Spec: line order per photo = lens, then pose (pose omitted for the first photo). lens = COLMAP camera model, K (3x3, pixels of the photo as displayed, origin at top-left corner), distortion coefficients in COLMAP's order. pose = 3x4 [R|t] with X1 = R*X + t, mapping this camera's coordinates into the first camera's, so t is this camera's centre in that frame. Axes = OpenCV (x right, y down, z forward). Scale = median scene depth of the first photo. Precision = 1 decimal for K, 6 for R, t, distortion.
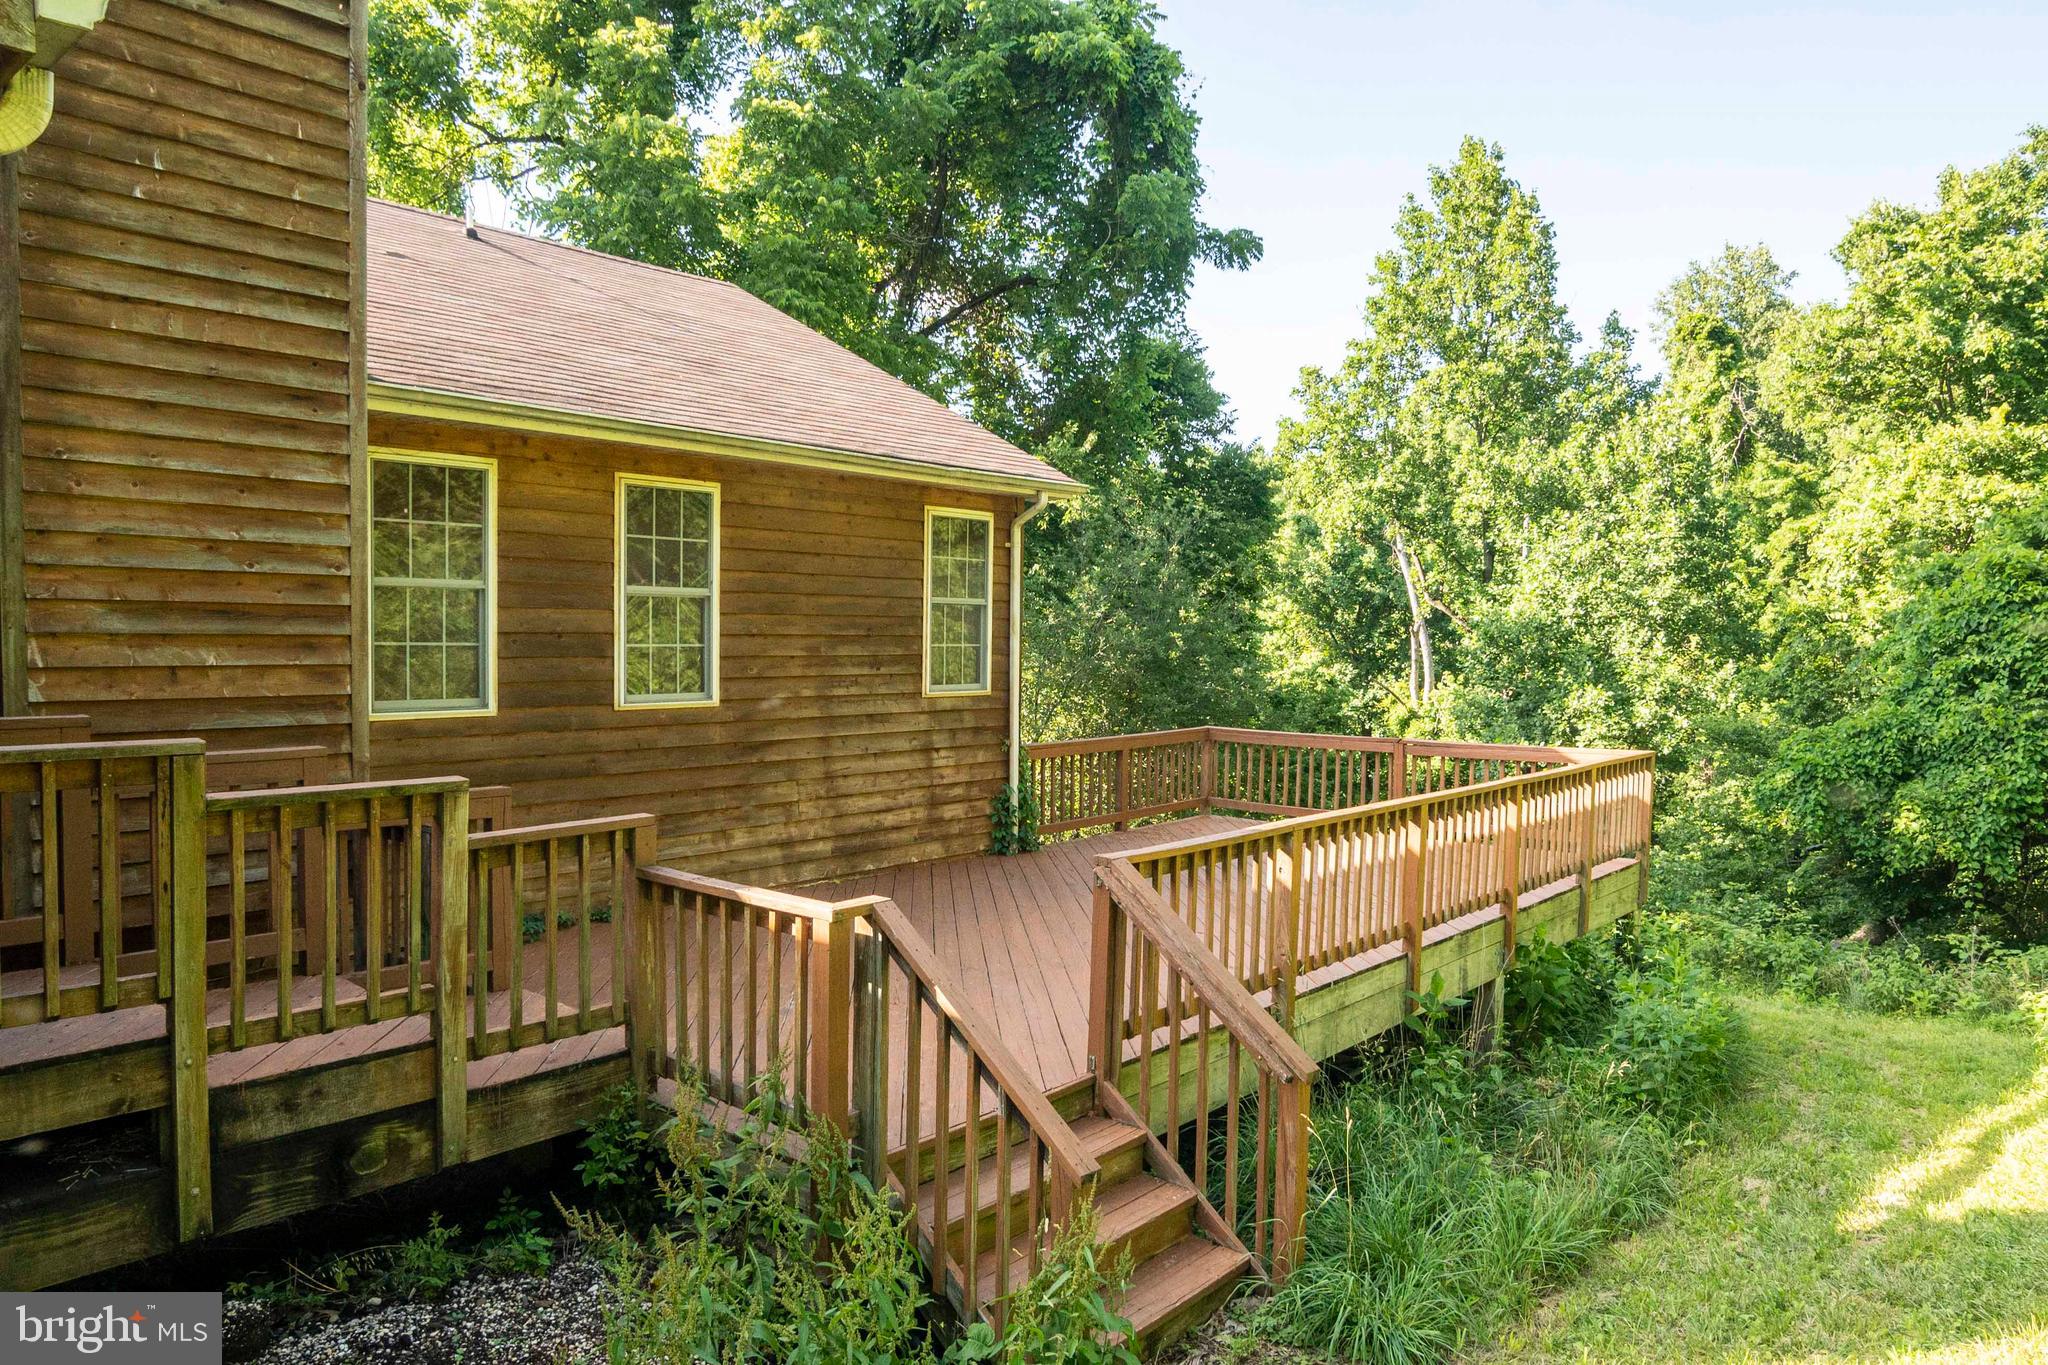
lens RADIAL K [[1339.8, 0, 997.4], [0, 1339.8, 685.0], [0, 0, 1]] dist [-0.039378, 0.009094]
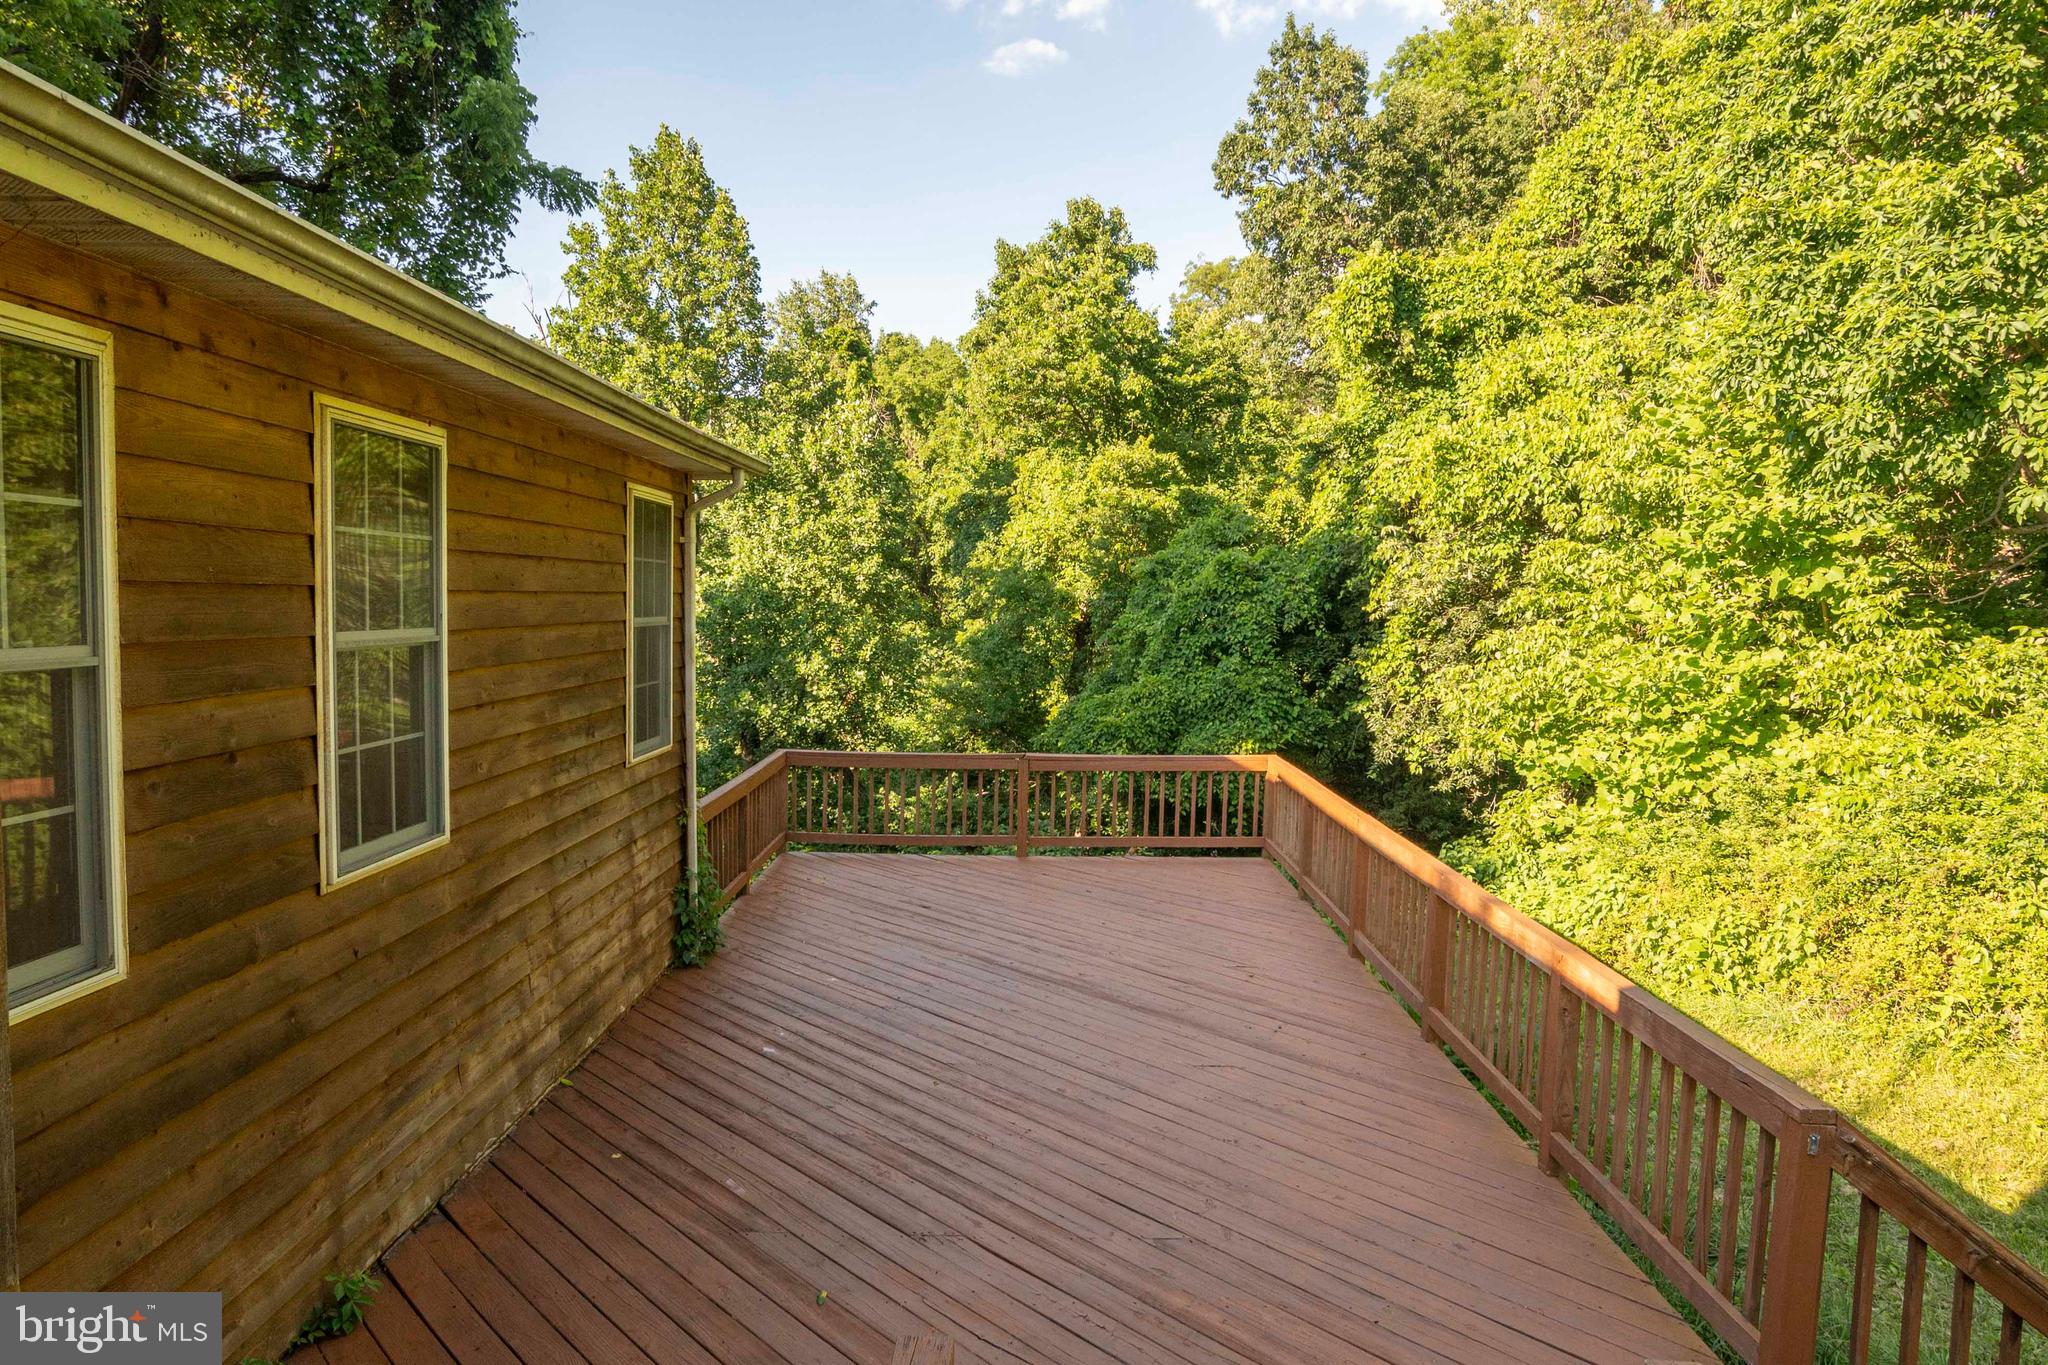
lens RADIAL K [[1205.3, 0, 1004.4], [0, 1205.3, 670.8], [0, 0, 1]] dist [-0.024887, 0.002361]
pose [[0.756028, -0.038878, 0.653383, -0.129789], [0.019511, 0.999129, 0.036875, -0.024770], [-0.654248, -0.015130, 0.756129, 0.178726]]
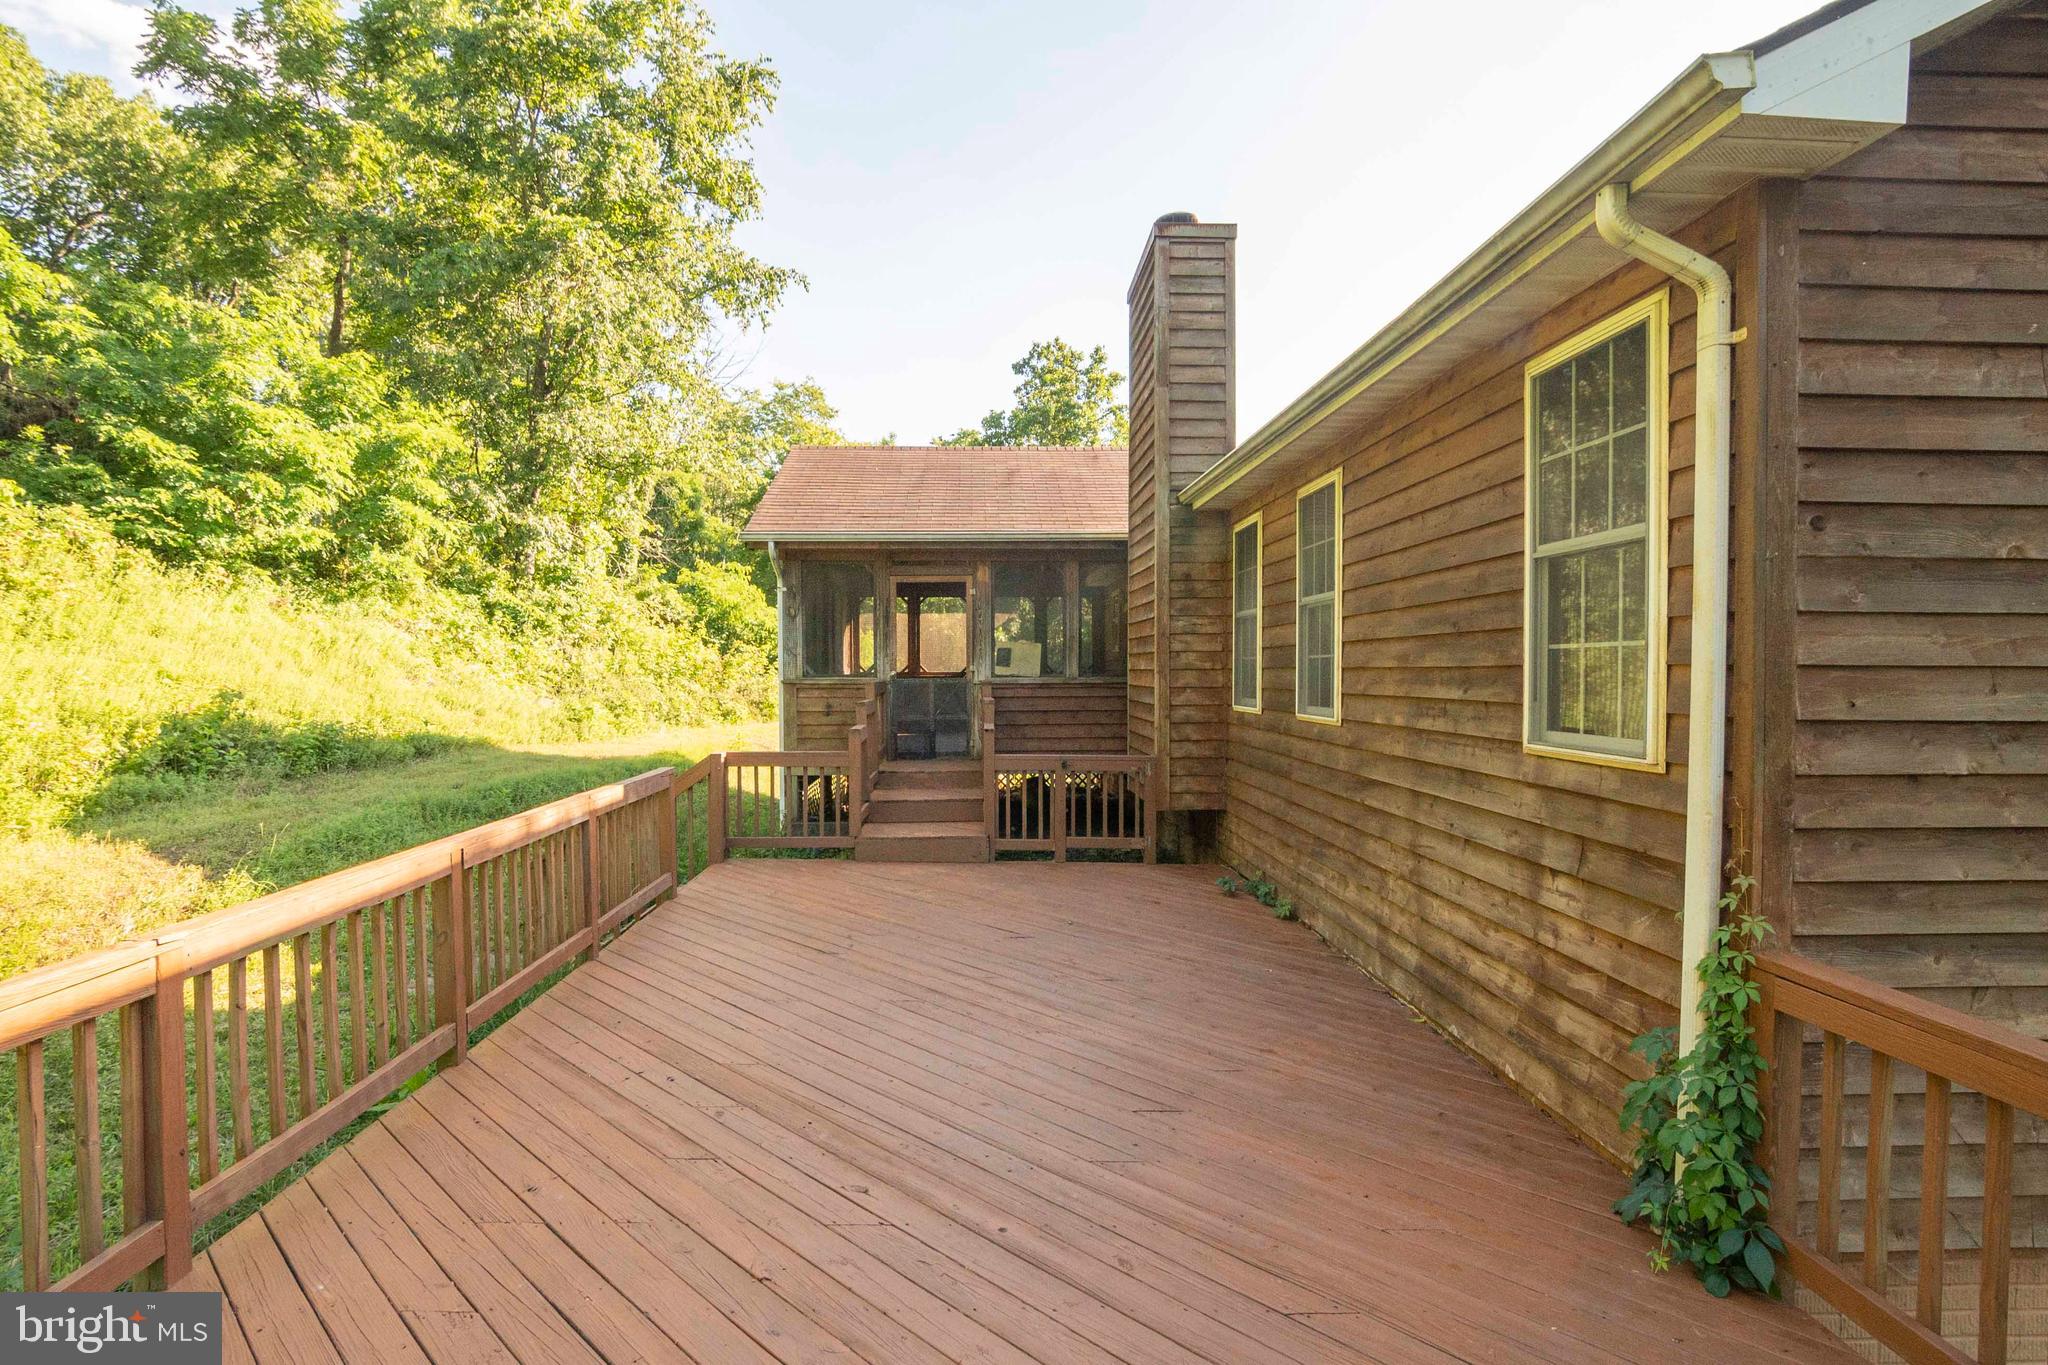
lens RADIAL K [[1010.5, 0, 1012.7], [0, 1010.5, 684.9], [0, 0, 1]] dist [-0.029795, 0.009738]
pose [[-0.718713, -0.008821, -0.695251, 0.143091], [-0.045023, 0.998411, 0.033875, -0.008440], [0.693847, 0.055648, -0.717969, 0.482043]]
